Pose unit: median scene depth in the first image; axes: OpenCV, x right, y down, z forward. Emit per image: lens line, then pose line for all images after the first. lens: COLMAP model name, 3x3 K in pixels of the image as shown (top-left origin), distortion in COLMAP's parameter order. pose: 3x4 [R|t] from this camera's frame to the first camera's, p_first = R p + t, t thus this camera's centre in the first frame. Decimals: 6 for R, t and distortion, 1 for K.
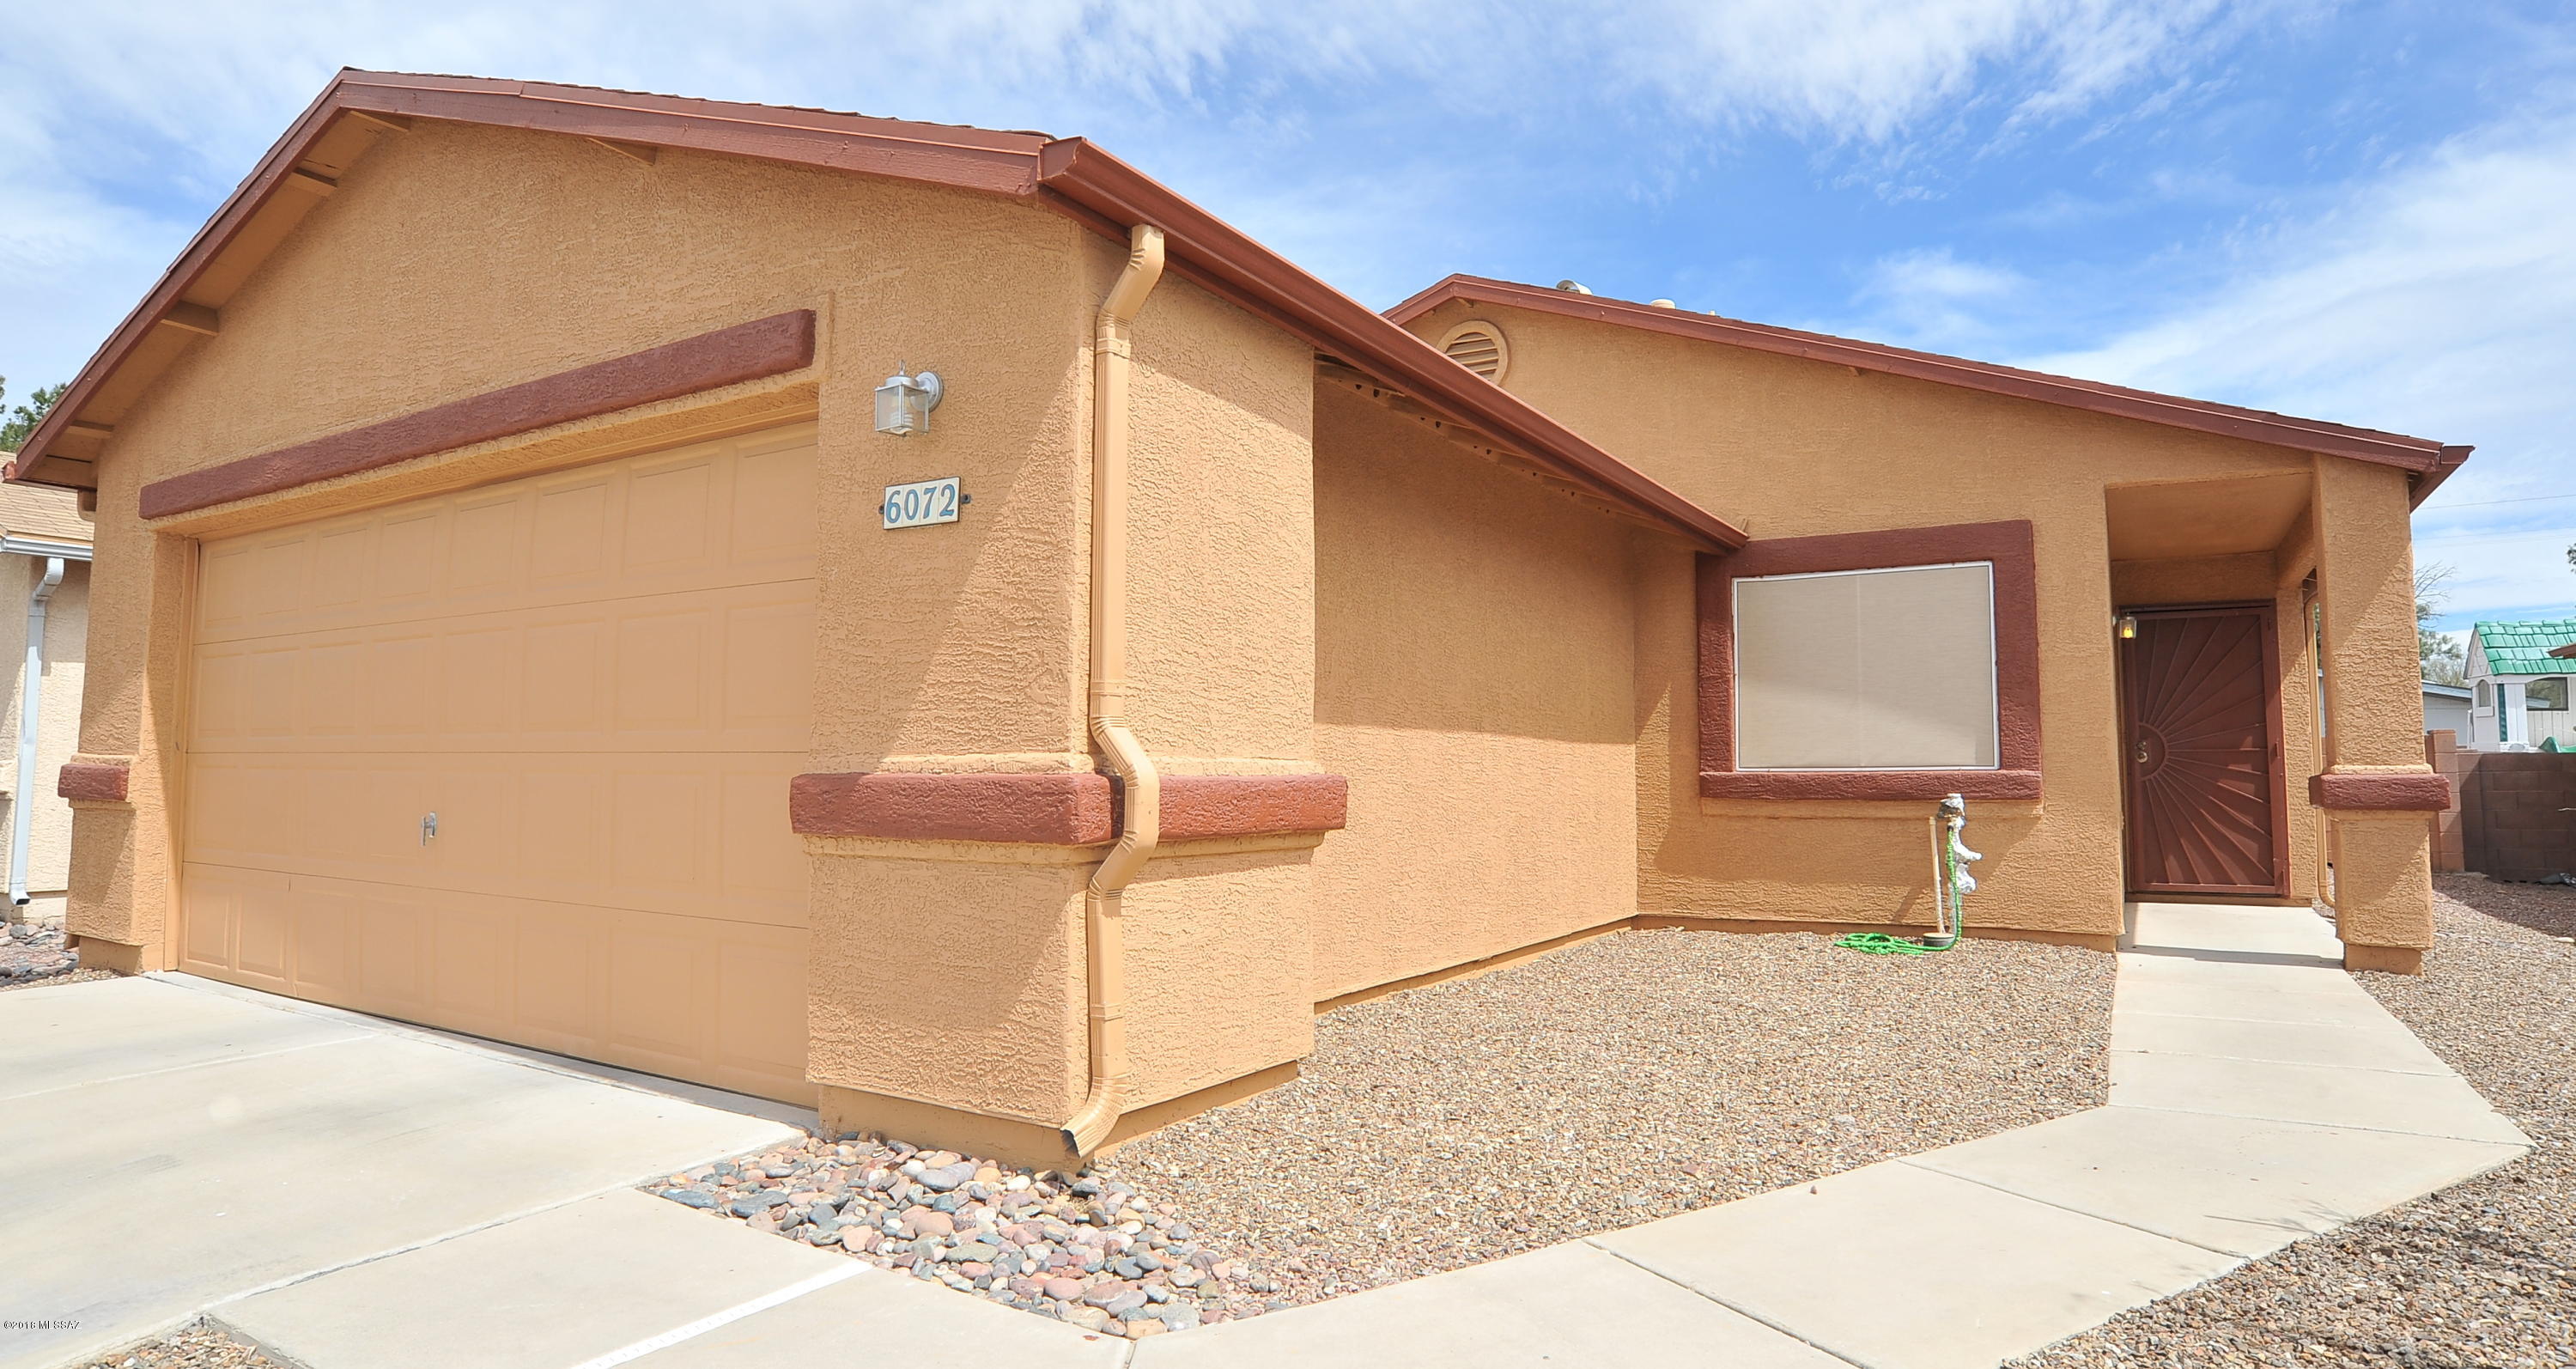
lens RADIAL K [[1504.3, 0, 1245.7], [0, 1504.3, 668.0], [0, 0, 1]] dist [-0.104526, 0.055303]
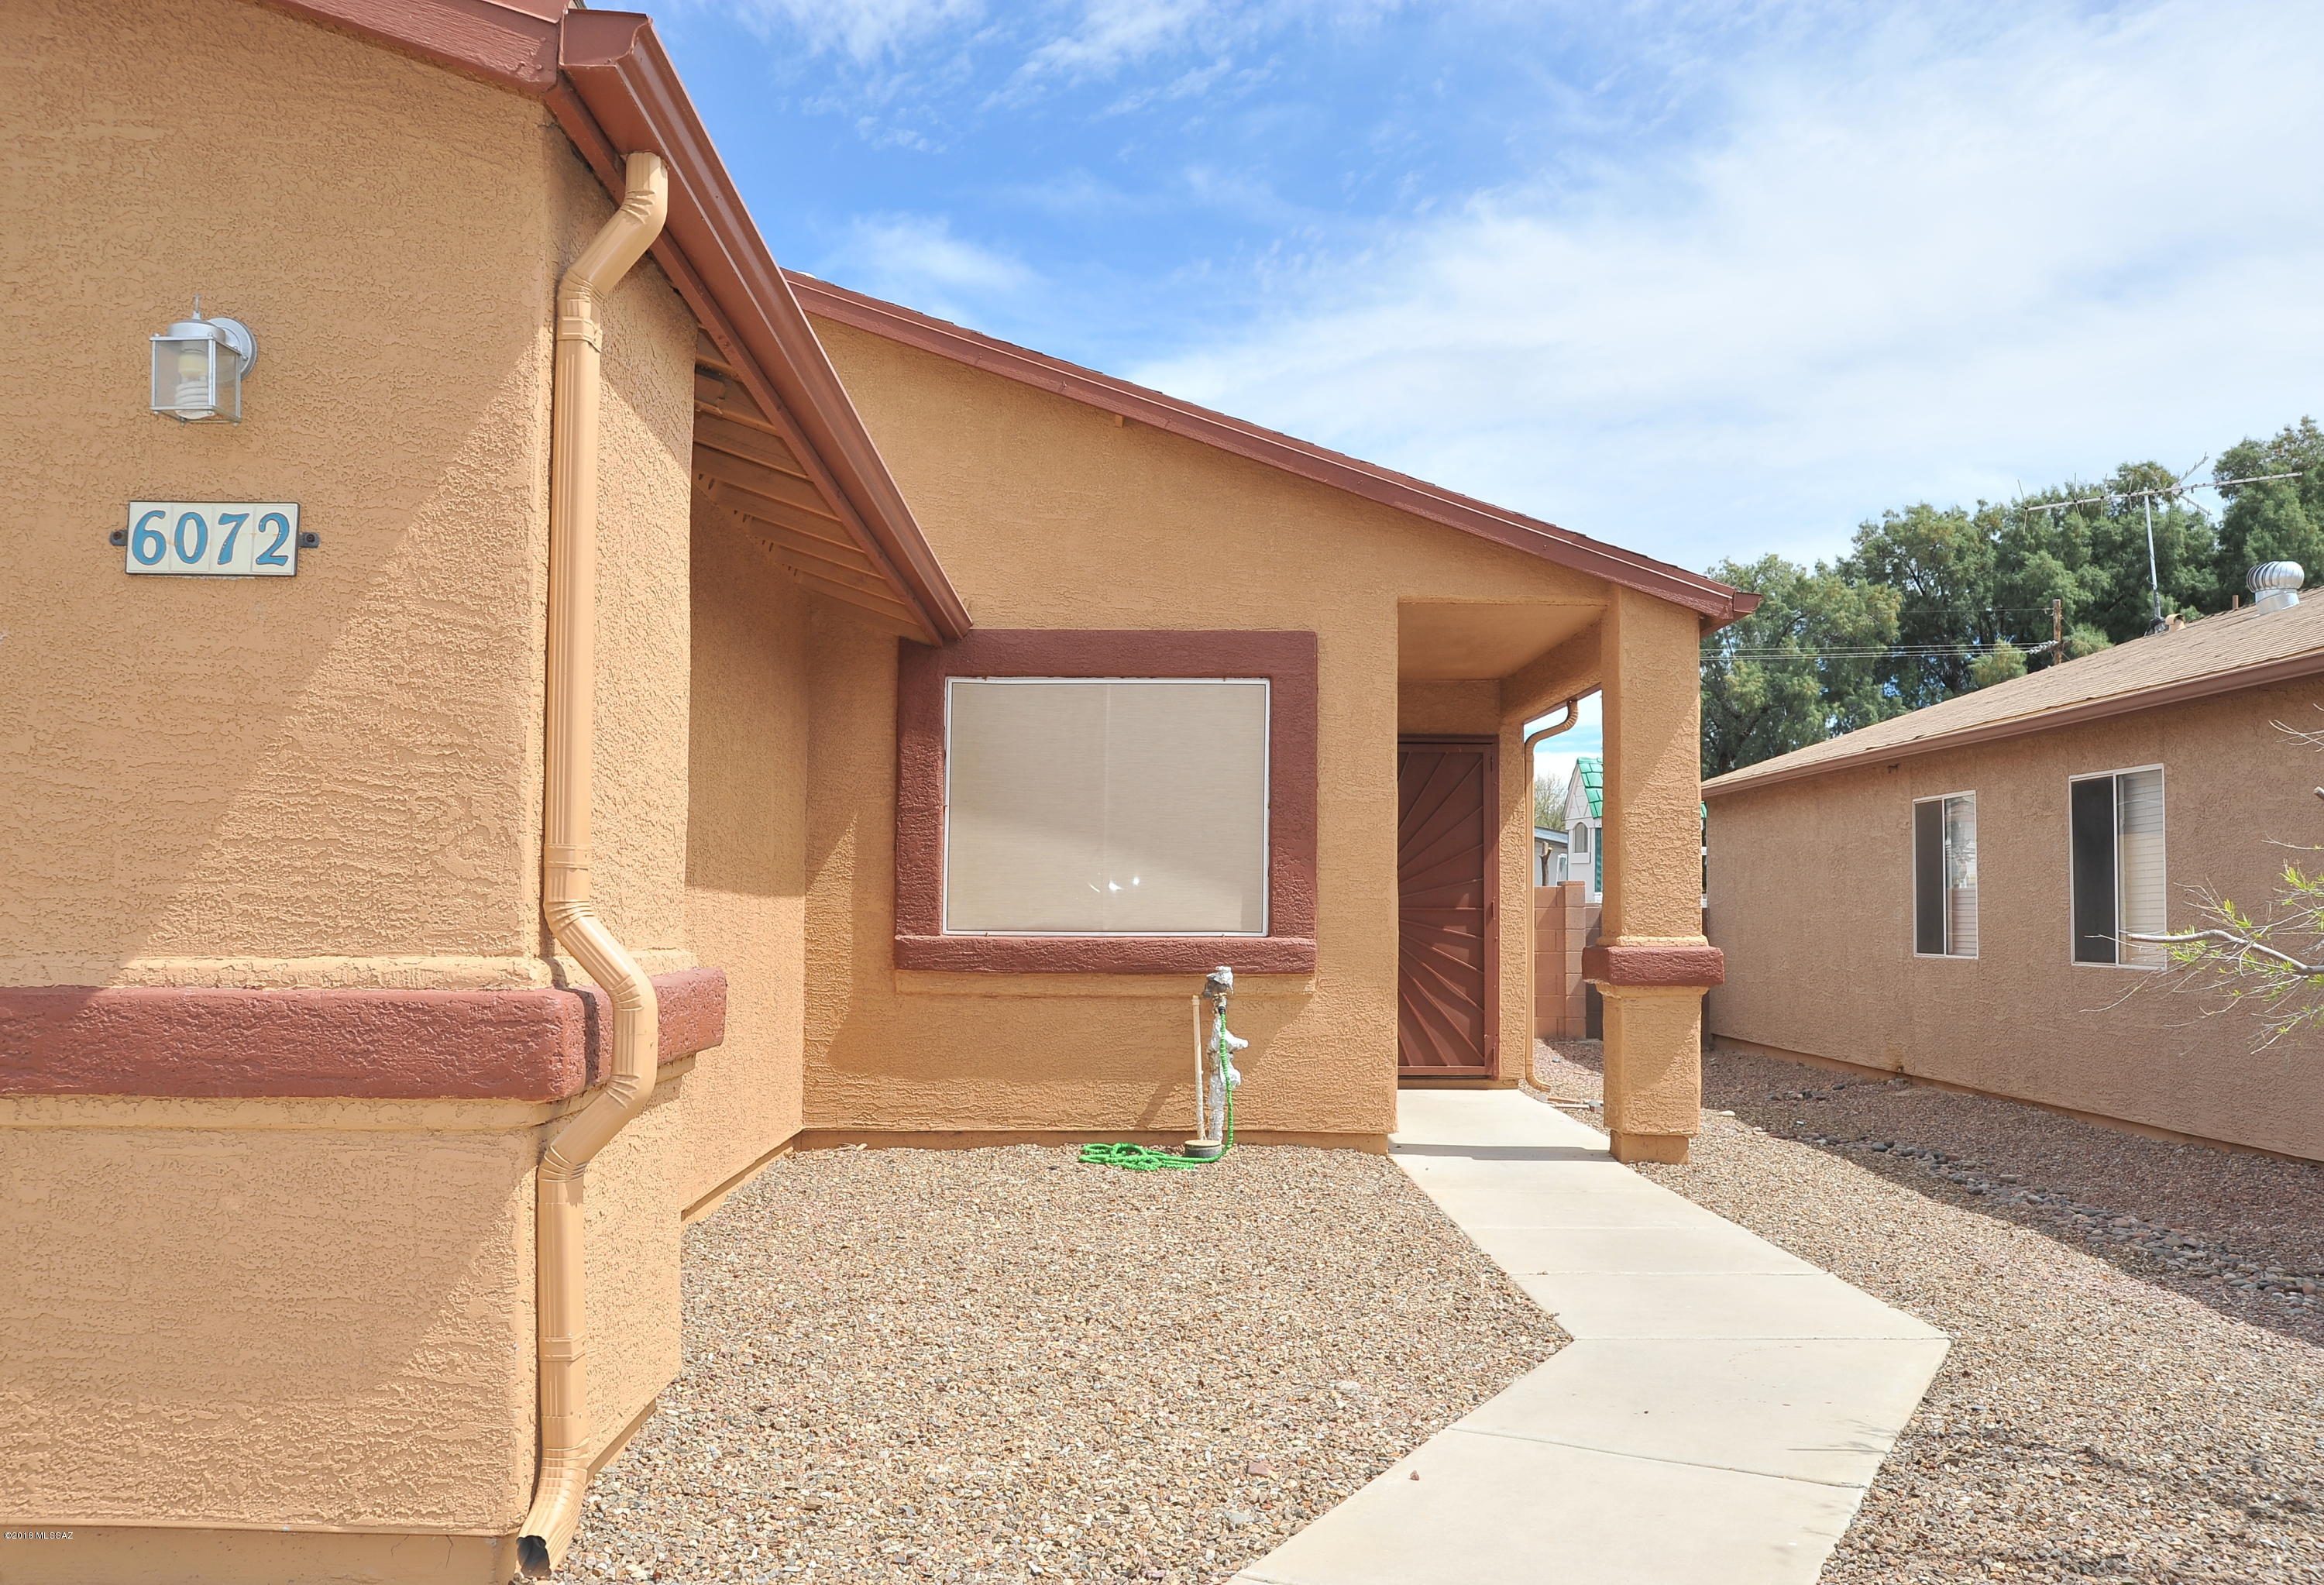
lens RADIAL K [[2138.9, 0, 1160.1], [0, 2138.9, 832.3], [0, 0, 1]] dist [-0.156788, 0.256371]
pose [[0.839140, 0.023666, 0.543400, -0.181418], [-0.044276, 0.998710, 0.024876, -0.015310], [-0.542110, -0.044934, 0.839105, 0.042804]]
